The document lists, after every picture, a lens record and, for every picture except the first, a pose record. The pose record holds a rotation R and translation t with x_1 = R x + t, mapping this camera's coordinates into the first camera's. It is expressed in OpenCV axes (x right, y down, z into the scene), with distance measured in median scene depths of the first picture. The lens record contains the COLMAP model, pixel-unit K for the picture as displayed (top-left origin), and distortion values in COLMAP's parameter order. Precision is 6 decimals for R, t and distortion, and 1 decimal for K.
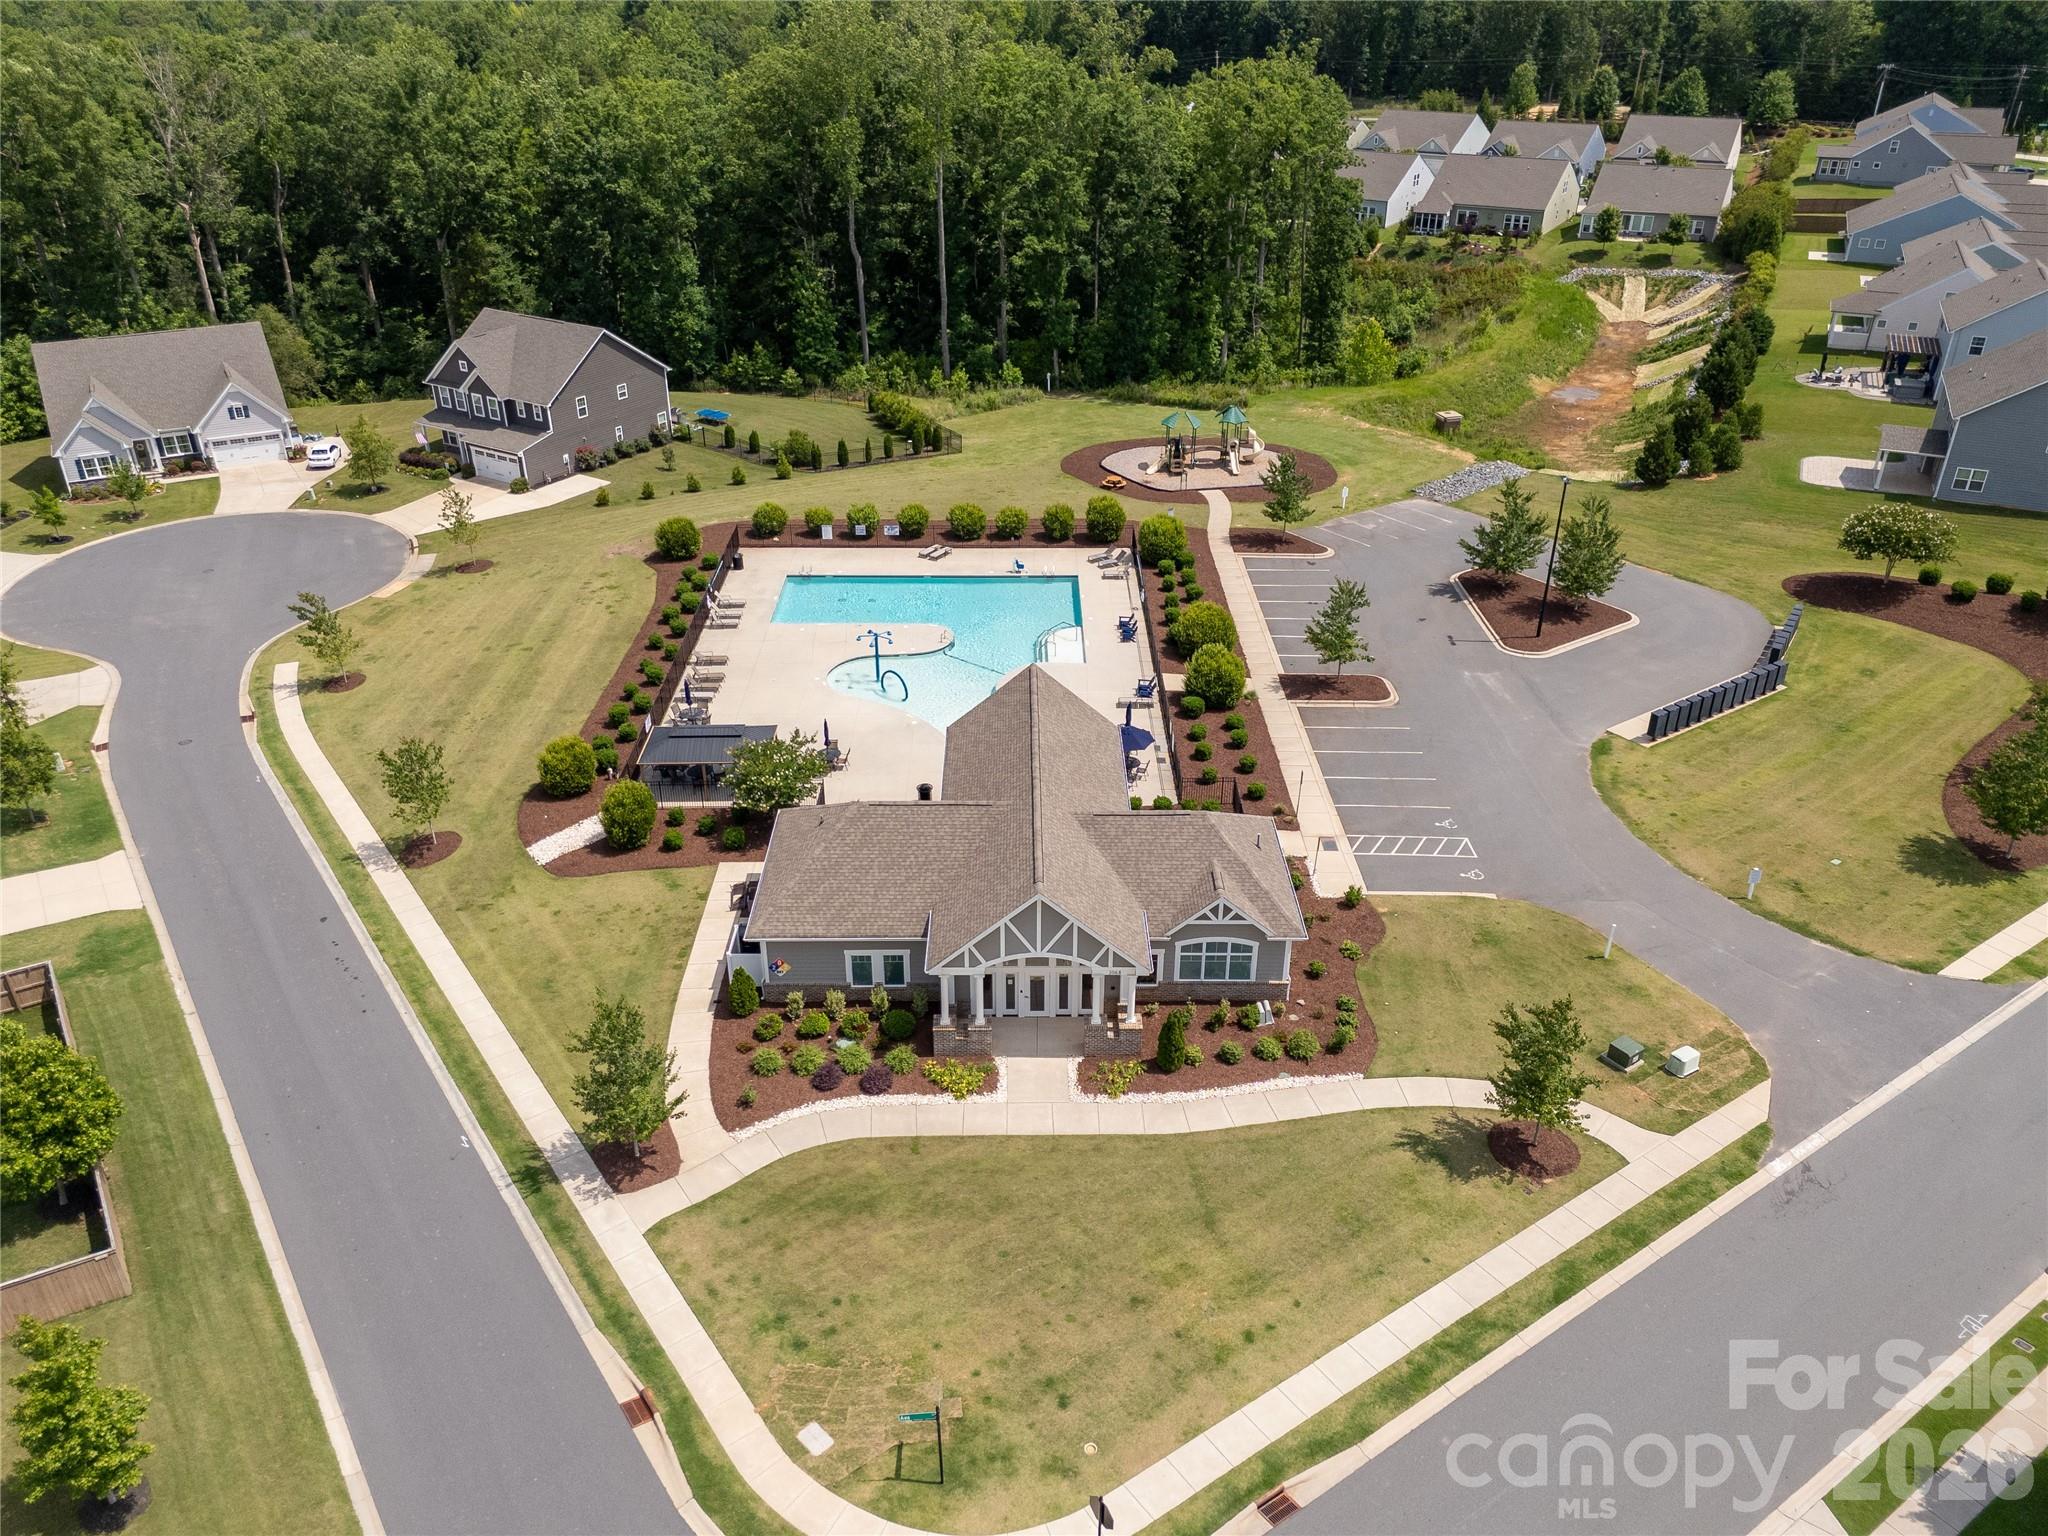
lens RADIAL K [[1507.7, 0, 1020.8], [0, 1507.7, 770.4], [0, 0, 1]] dist [0.072921, -0.064640]
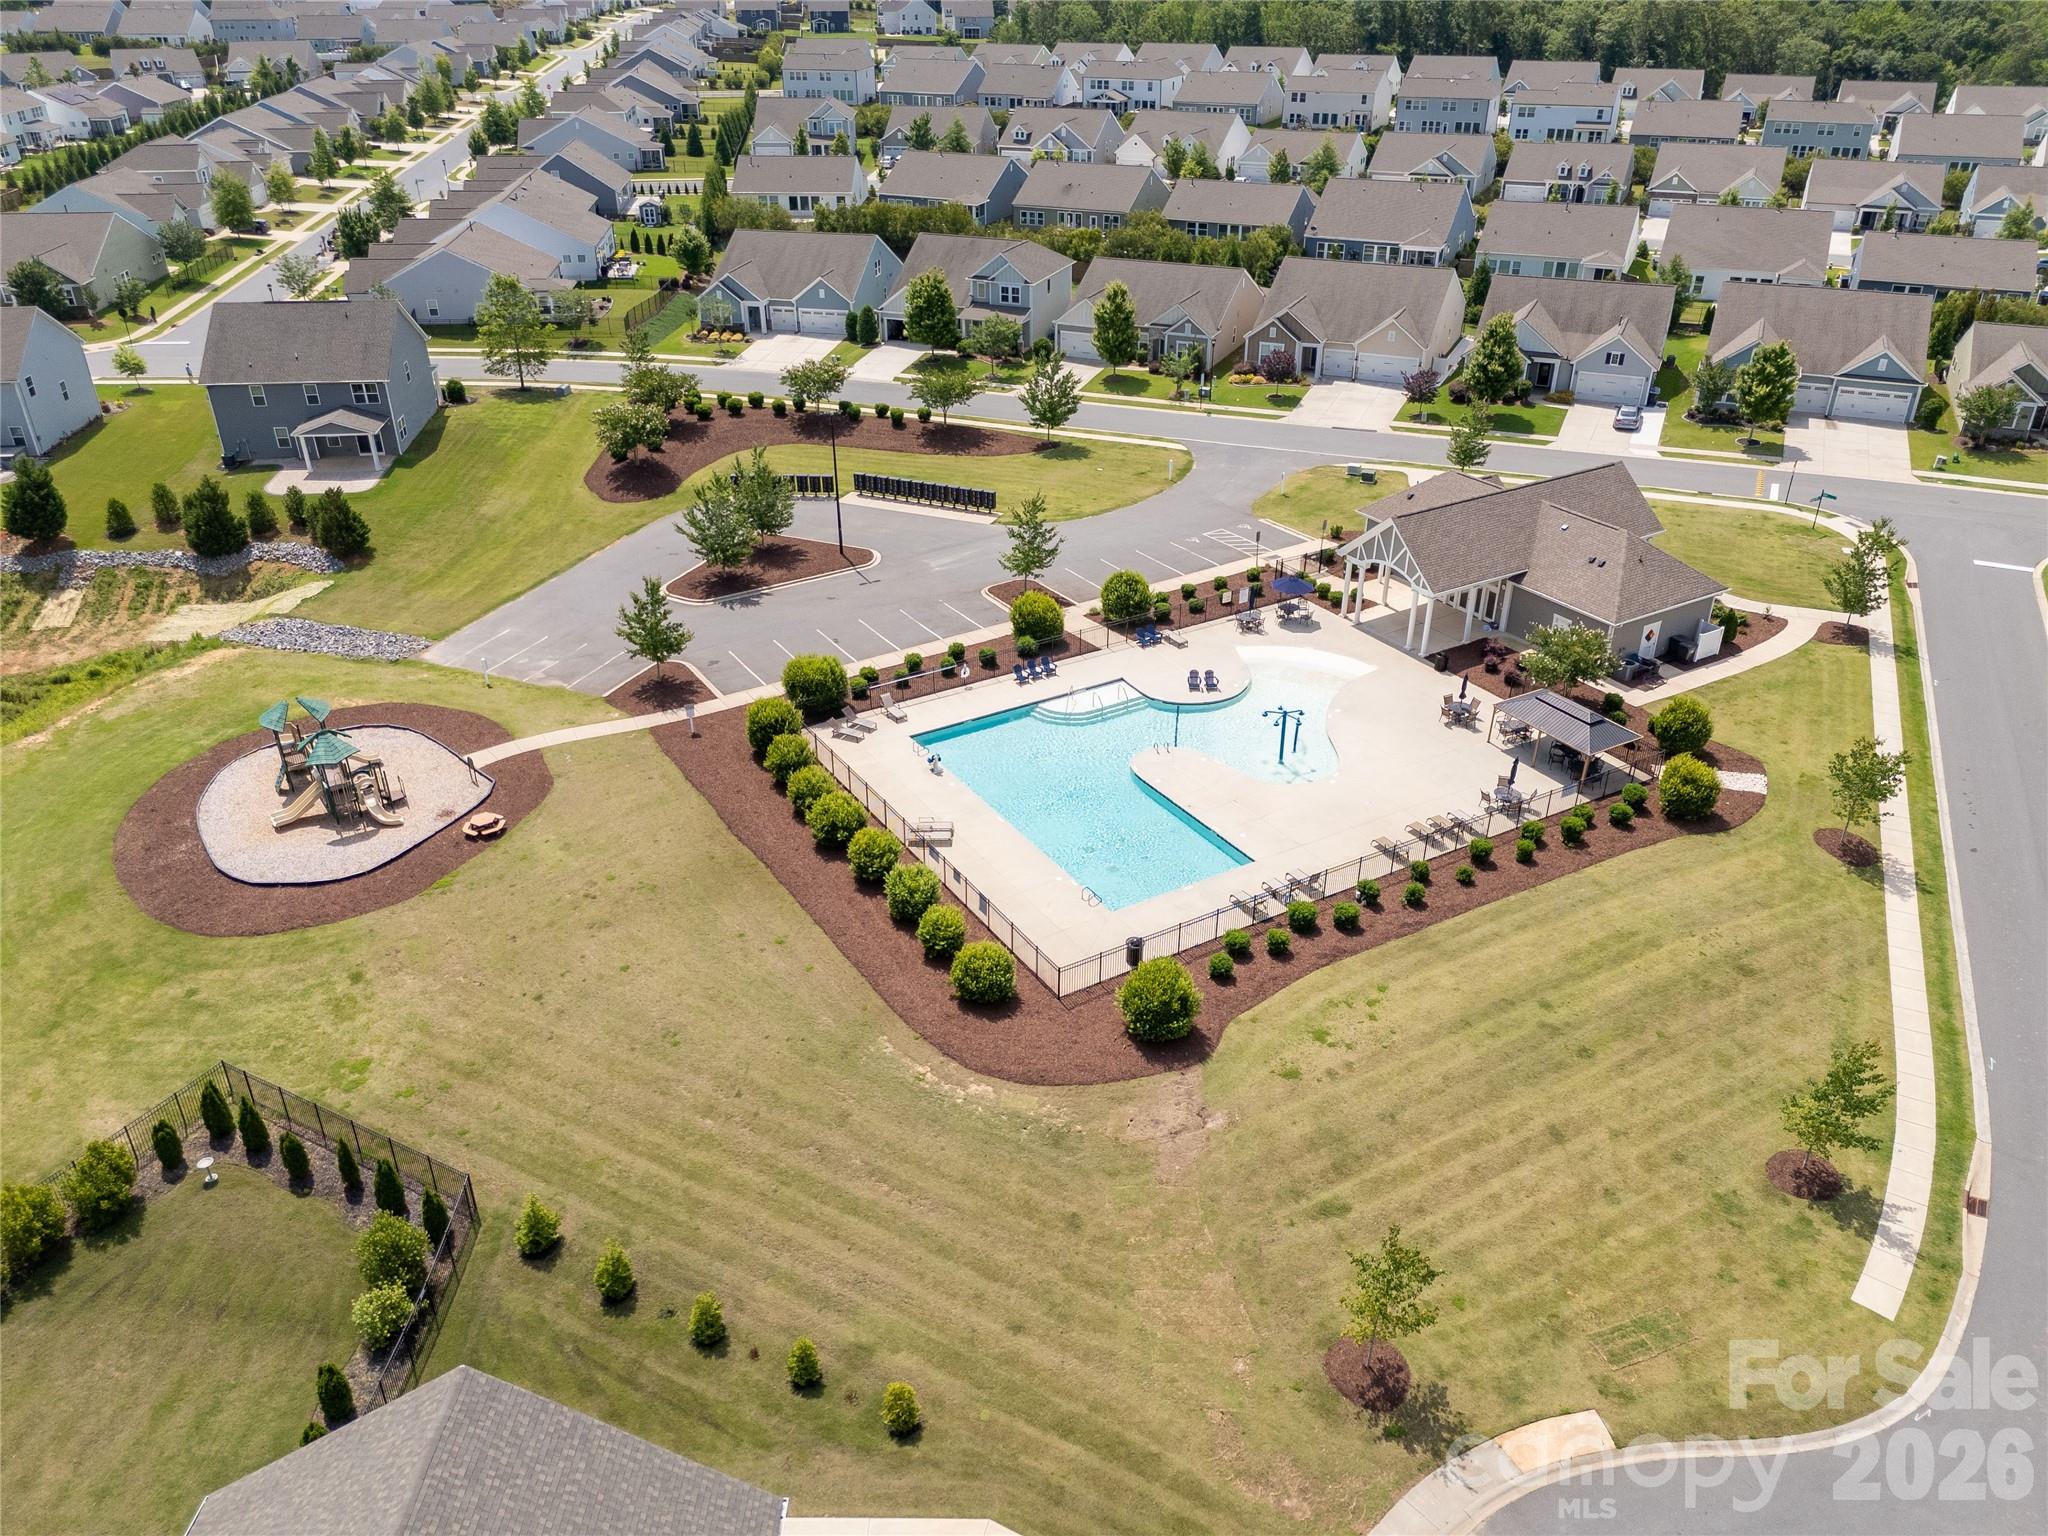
lens RADIAL K [[1507.7, 0, 1020.8], [0, 1507.7, 770.4], [0, 0, 1]] dist [0.072921, -0.064640]
pose [[-0.514266, -0.414975, 0.750550, -0.569489], [0.421026, 0.640273, 0.642485, -0.574764], [-0.747173, 0.646410, -0.154556, 1.034222]]
